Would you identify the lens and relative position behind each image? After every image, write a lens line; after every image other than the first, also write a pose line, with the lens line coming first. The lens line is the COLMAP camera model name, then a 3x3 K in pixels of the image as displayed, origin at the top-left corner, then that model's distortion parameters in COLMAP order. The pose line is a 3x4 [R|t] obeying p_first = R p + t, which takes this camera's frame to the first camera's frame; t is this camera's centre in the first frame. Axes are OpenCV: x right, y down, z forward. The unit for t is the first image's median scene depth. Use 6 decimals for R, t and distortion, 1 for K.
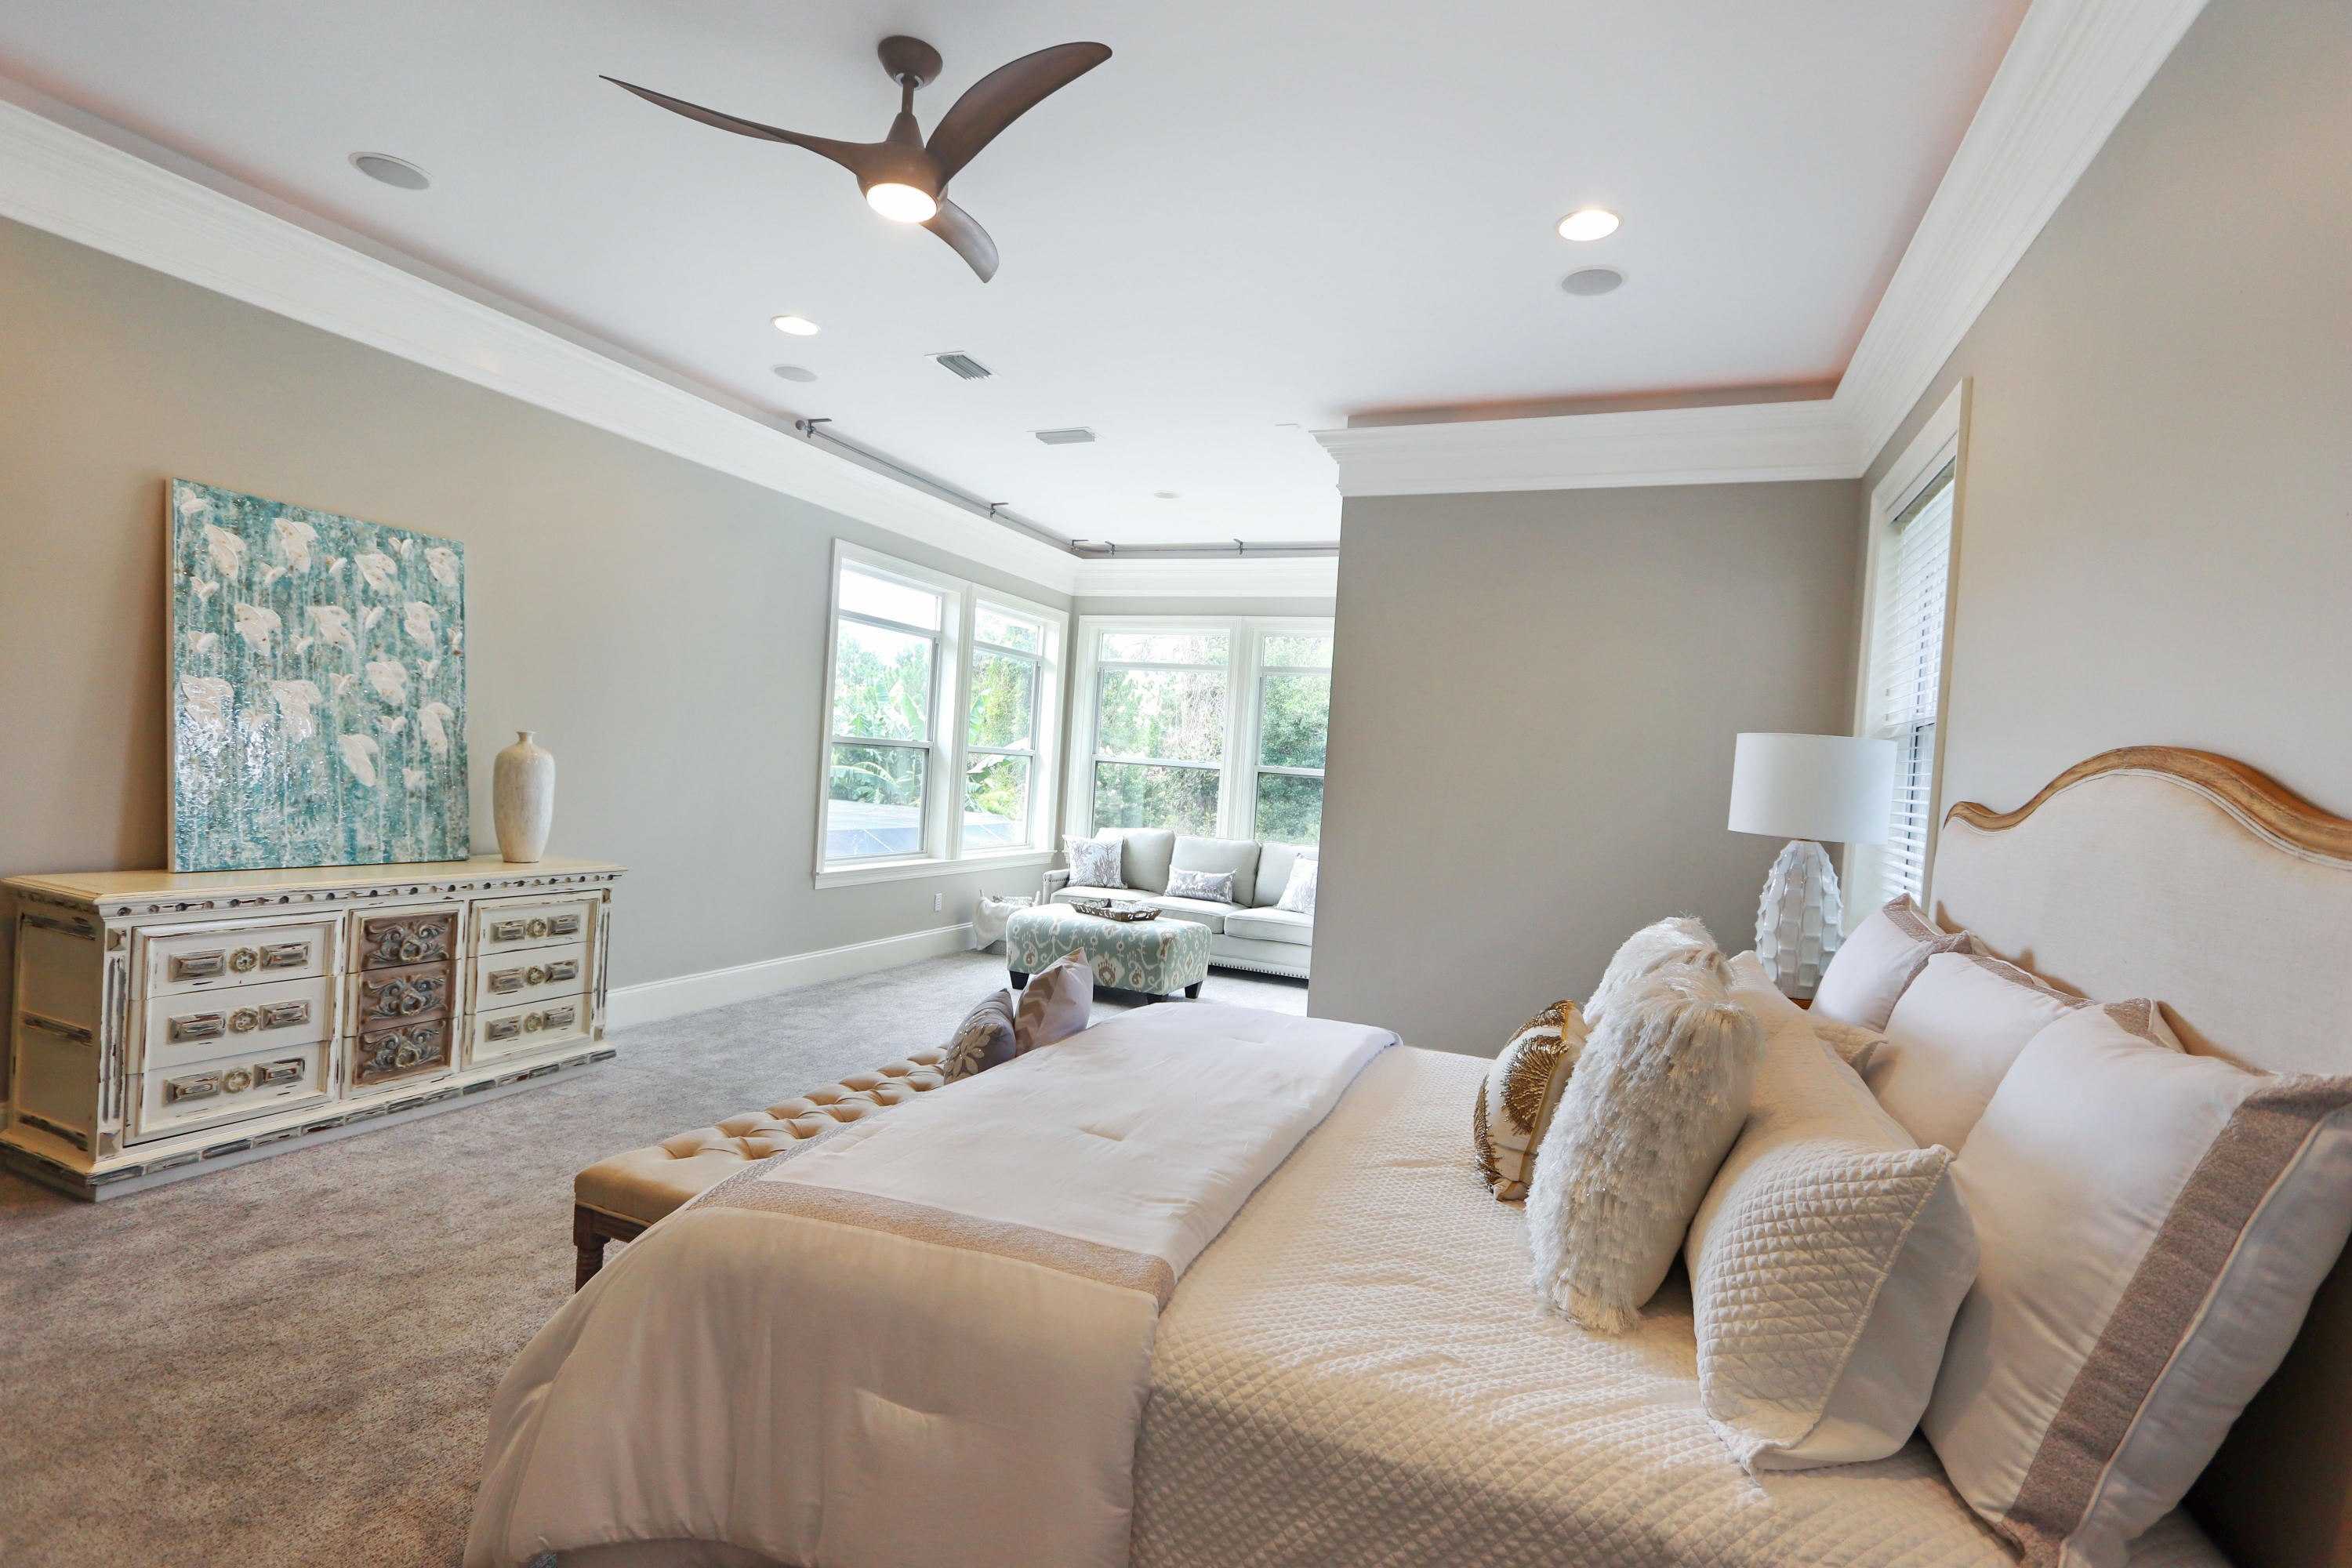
lens RADIAL K [[1101.9, 0, 1175.1], [0, 1101.9, 805.9], [0, 0, 1]] dist [-0.003016, -0.000259]
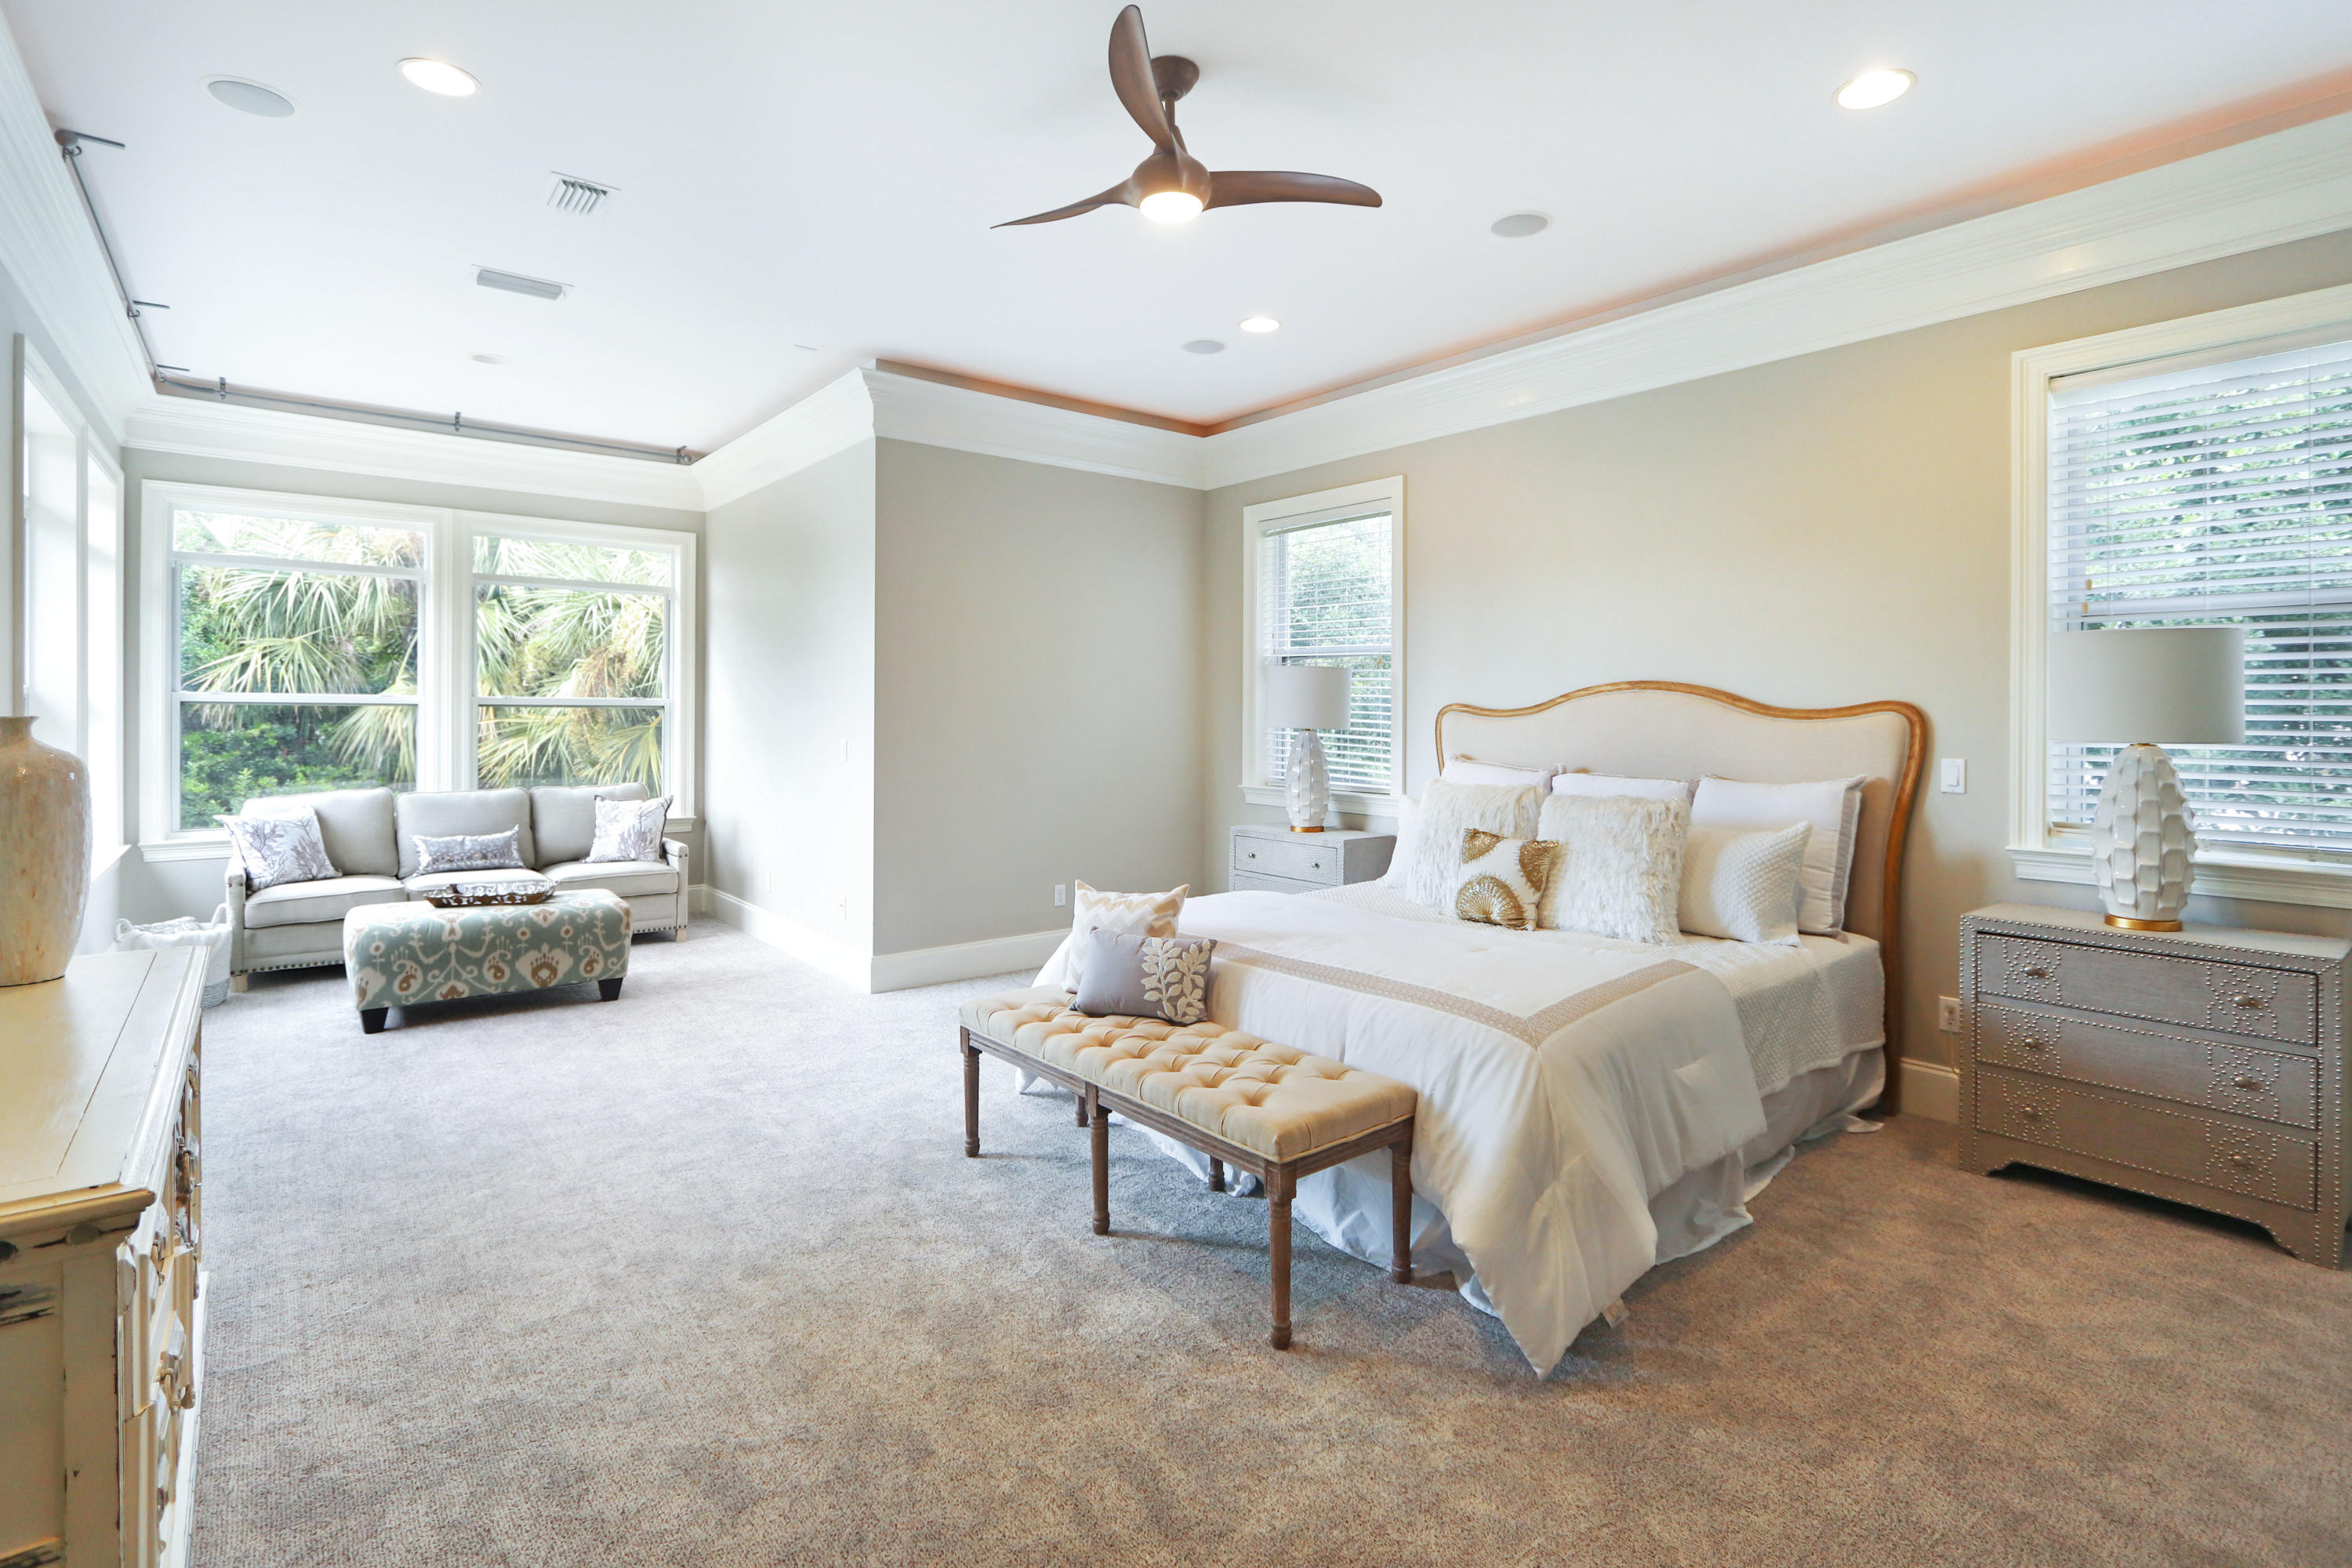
lens RADIAL K [[1131.0, 0, 1189.3], [0, 1131.0, 714.0], [0, 0, 1]] dist [-0.001658, -0.001034]
pose [[0.460270, -0.062359, 0.885586, -0.553168], [0.054335, 0.997639, 0.042010, -0.040160], [-0.886115, 0.028782, 0.462571, 0.210816]]
